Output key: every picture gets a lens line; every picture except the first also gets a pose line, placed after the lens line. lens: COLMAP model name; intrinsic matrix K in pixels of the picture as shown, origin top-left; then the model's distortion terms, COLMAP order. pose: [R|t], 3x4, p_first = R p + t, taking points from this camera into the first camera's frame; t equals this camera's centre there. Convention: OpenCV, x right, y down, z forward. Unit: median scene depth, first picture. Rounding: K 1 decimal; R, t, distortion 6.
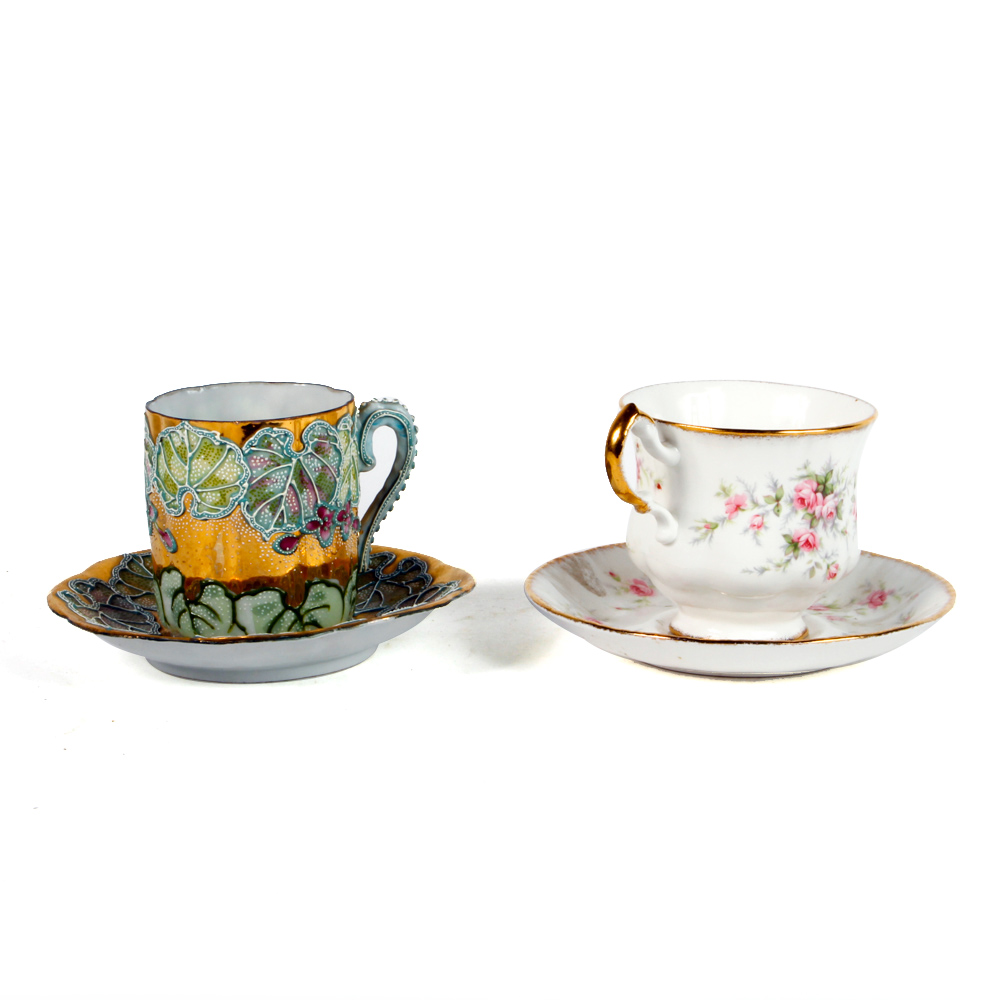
lens RADIAL K [[3537.8, 0, 500.0], [0, 3537.8, 500.0], [0, 0, 1]] dist [-0.140383, -1.054542]
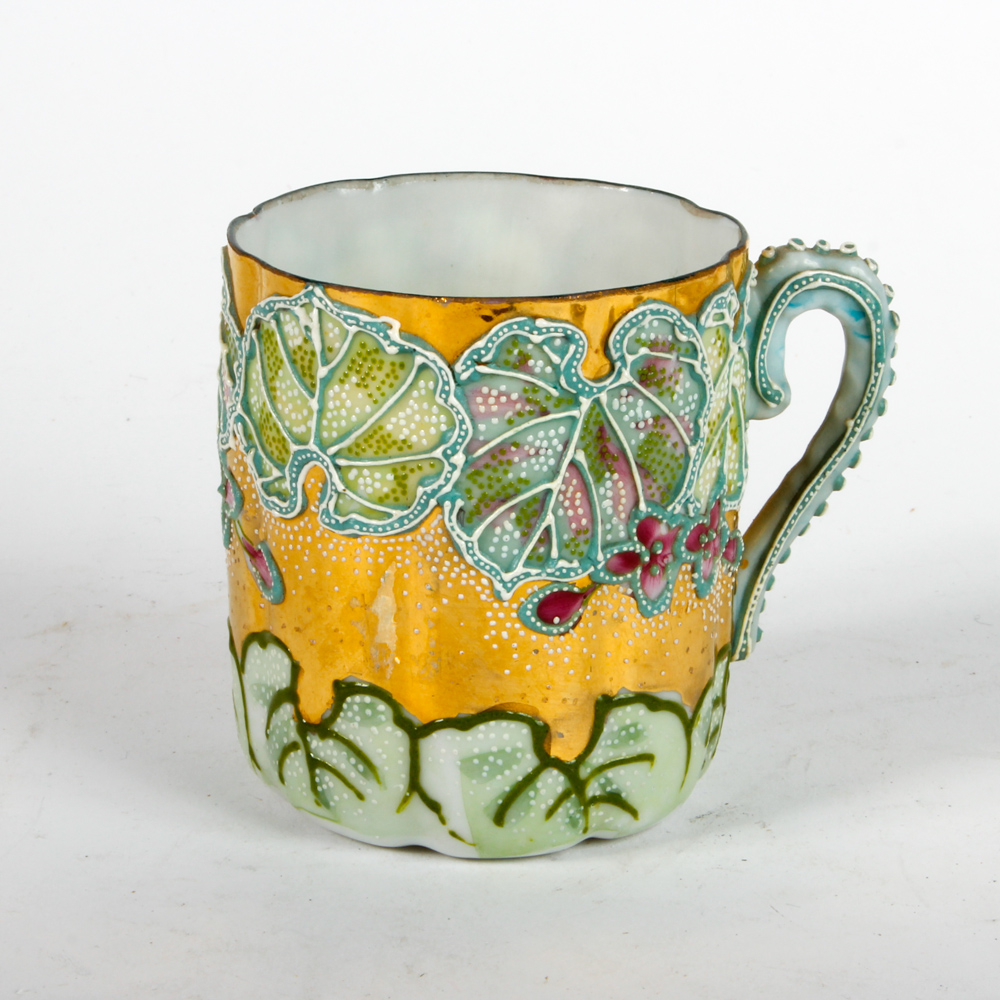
lens RADIAL K [[4420.5, 0, 500.0], [0, 4420.5, 500.0], [0, 0, 1]] dist [0.025130, 4.379842]
pose [[0.994055, 0.064313, -0.087858, -0.023571], [-0.056206, 0.994187, 0.091827, -0.044937], [0.093253, -0.086343, 0.991892, 0.507864]]
